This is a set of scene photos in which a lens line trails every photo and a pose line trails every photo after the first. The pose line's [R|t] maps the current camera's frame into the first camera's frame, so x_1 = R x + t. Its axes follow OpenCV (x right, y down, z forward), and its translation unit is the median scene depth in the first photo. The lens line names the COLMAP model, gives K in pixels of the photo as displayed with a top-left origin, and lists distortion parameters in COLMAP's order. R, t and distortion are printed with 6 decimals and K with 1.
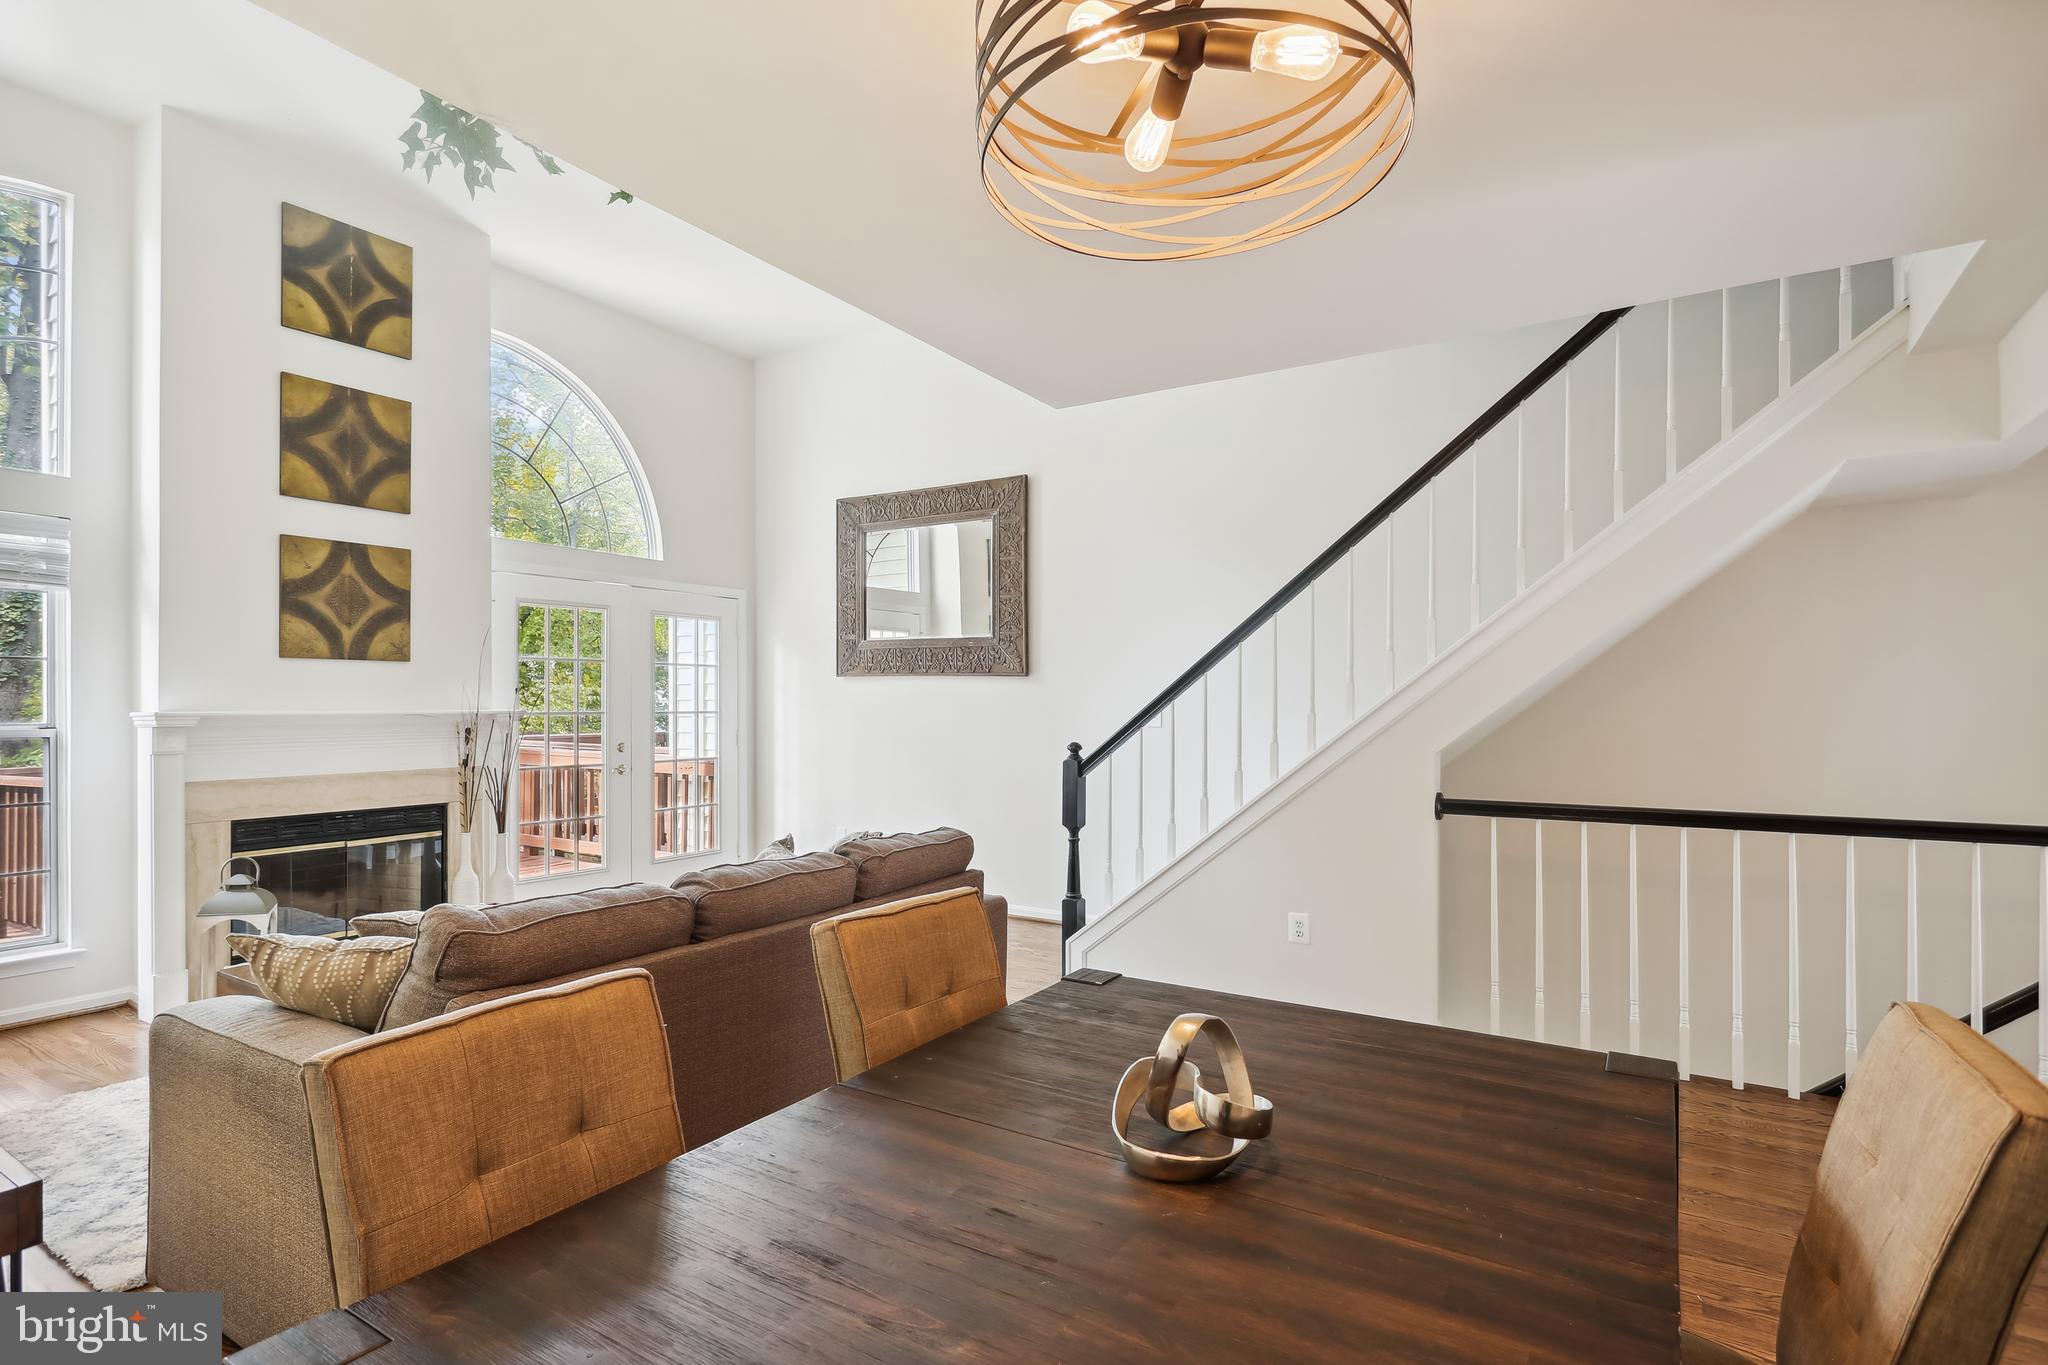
lens RADIAL K [[1014.8, 0, 1013.2], [0, 1014.8, 701.6], [0, 0, 1]] dist [-0.003607, -0.000673]
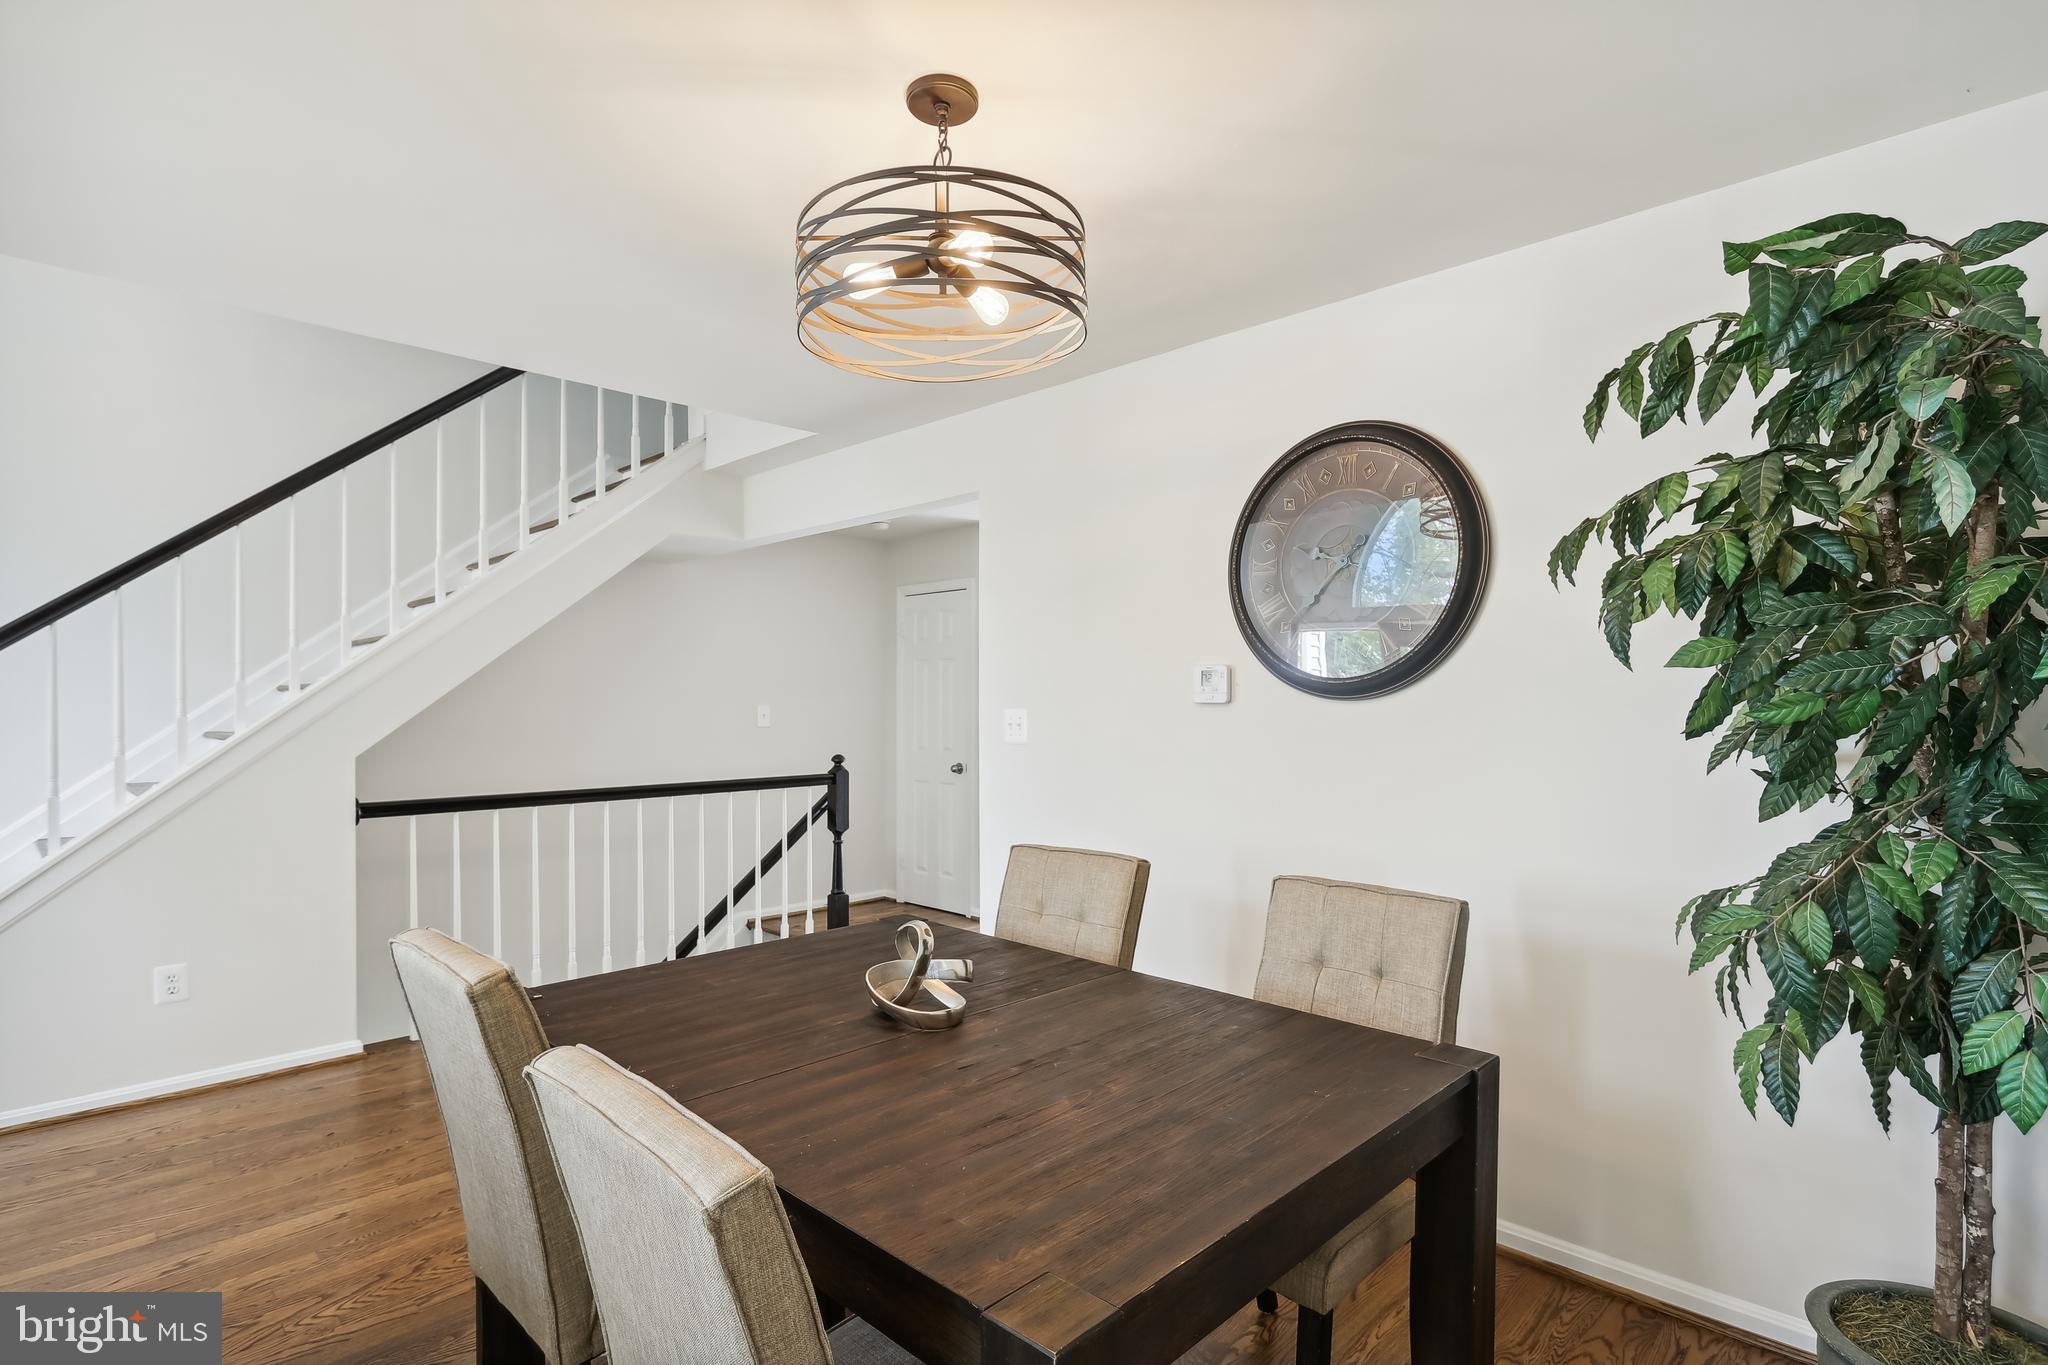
lens RADIAL K [[985.1, 0, 1027.4], [0, 985.1, 709.3], [0, 0, 1]] dist [-0.001639, -0.000968]
pose [[0.194180, -0.009282, 0.980922, -0.316823], [0.002353, 0.999957, 0.008996, -0.002016], [-0.980963, 0.000561, 0.194193, 0.153782]]
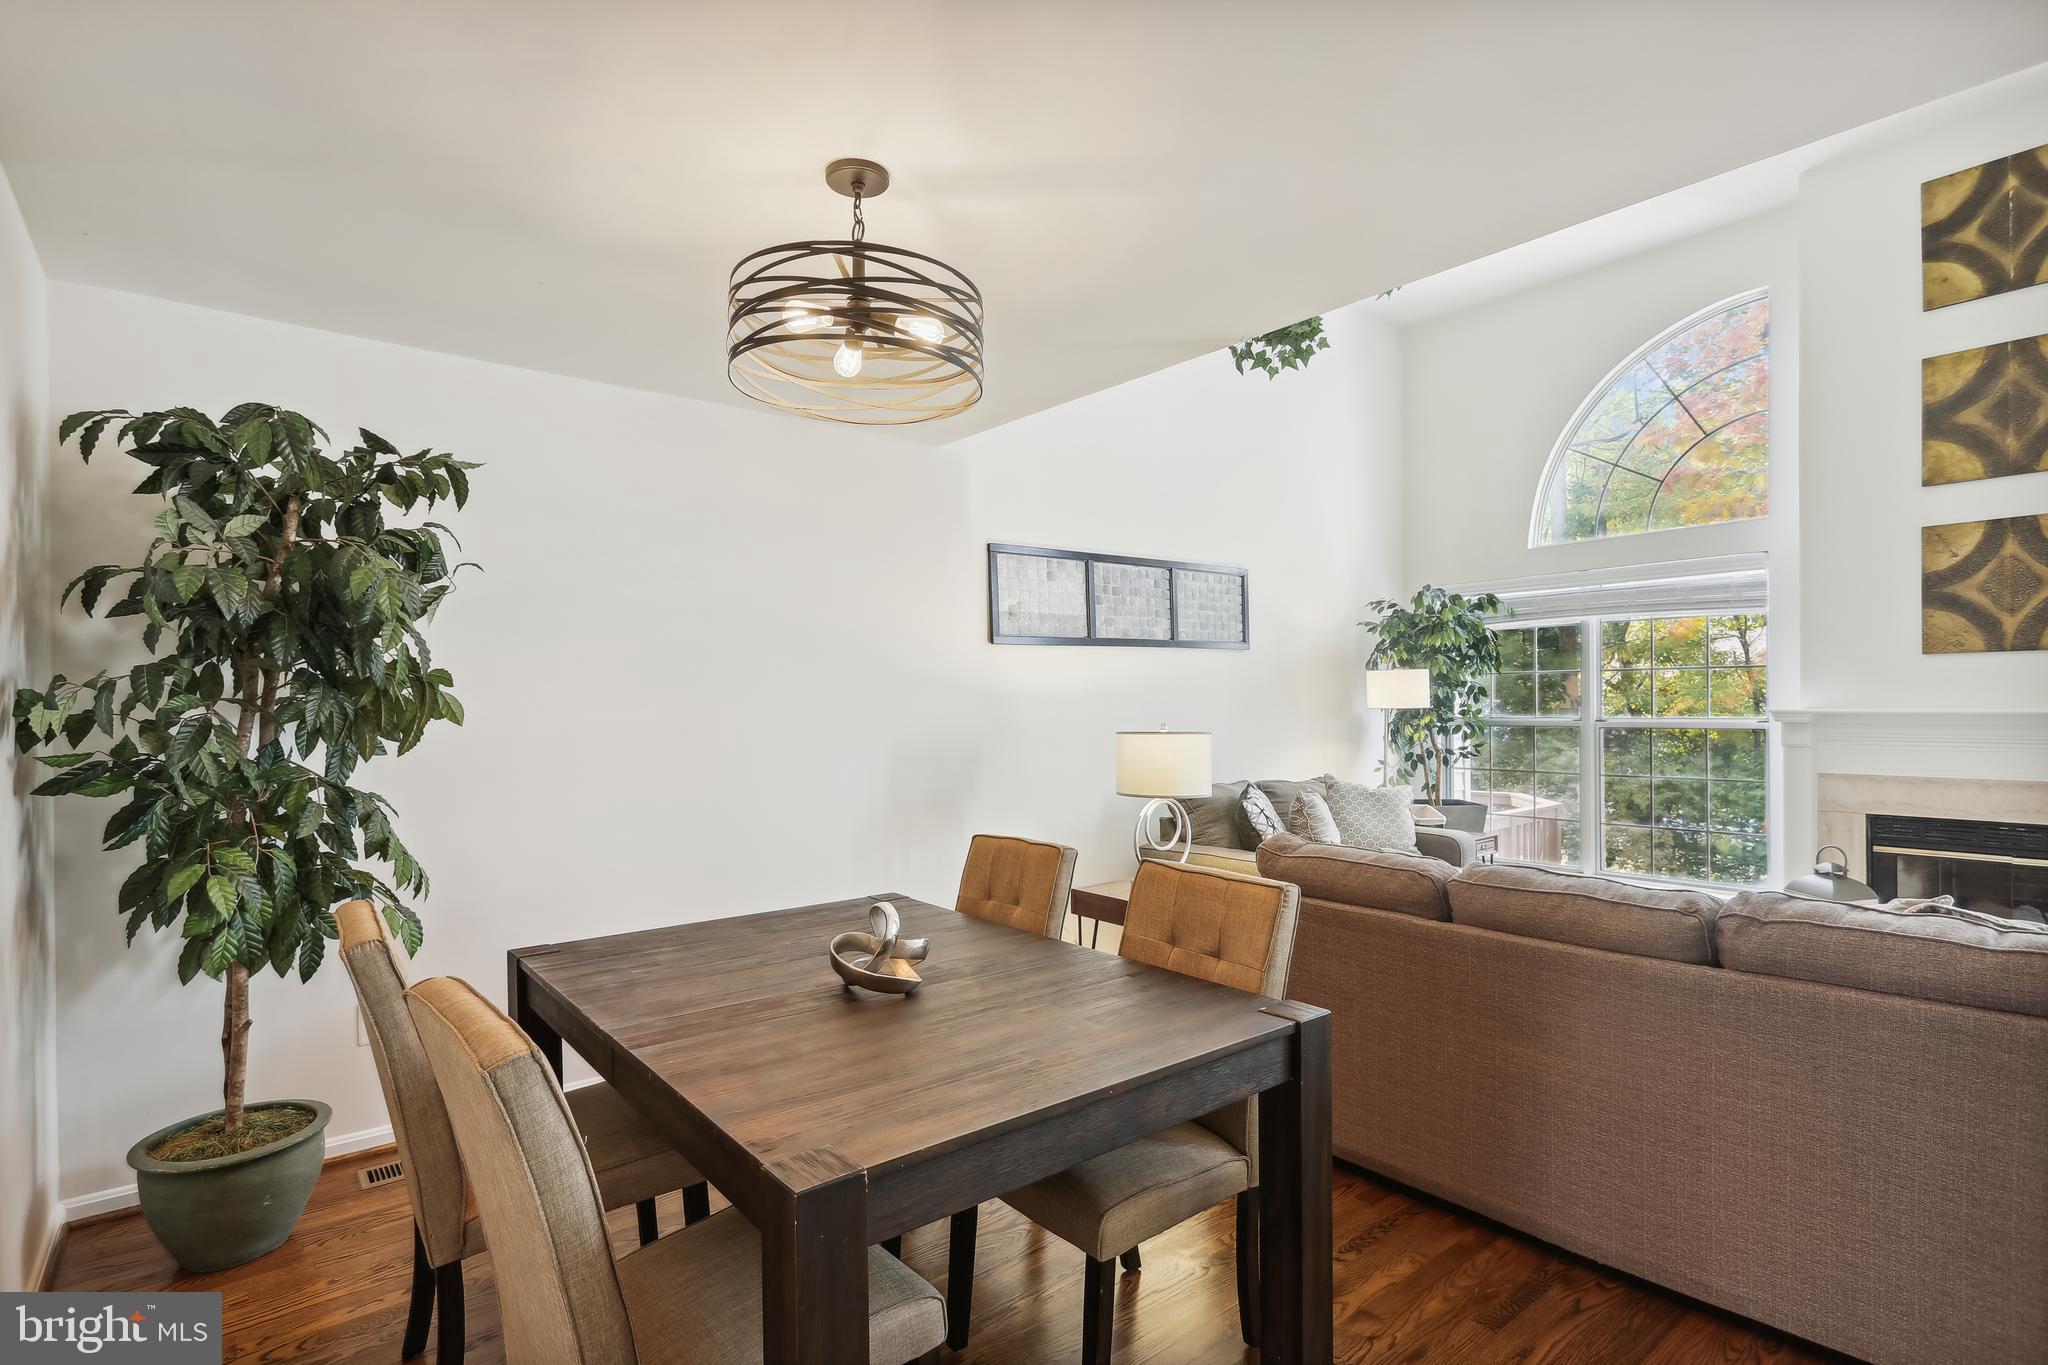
lens RADIAL K [[985.1, 0, 1027.4], [0, 985.1, 709.3], [0, 0, 1]] dist [-0.001639, -0.000968]
pose [[-0.307182, 0.005835, -0.951633, 0.427153], [0.006459, 0.999971, 0.004046, 0.000201], [0.951629, -0.004904, -0.307211, 0.457779]]
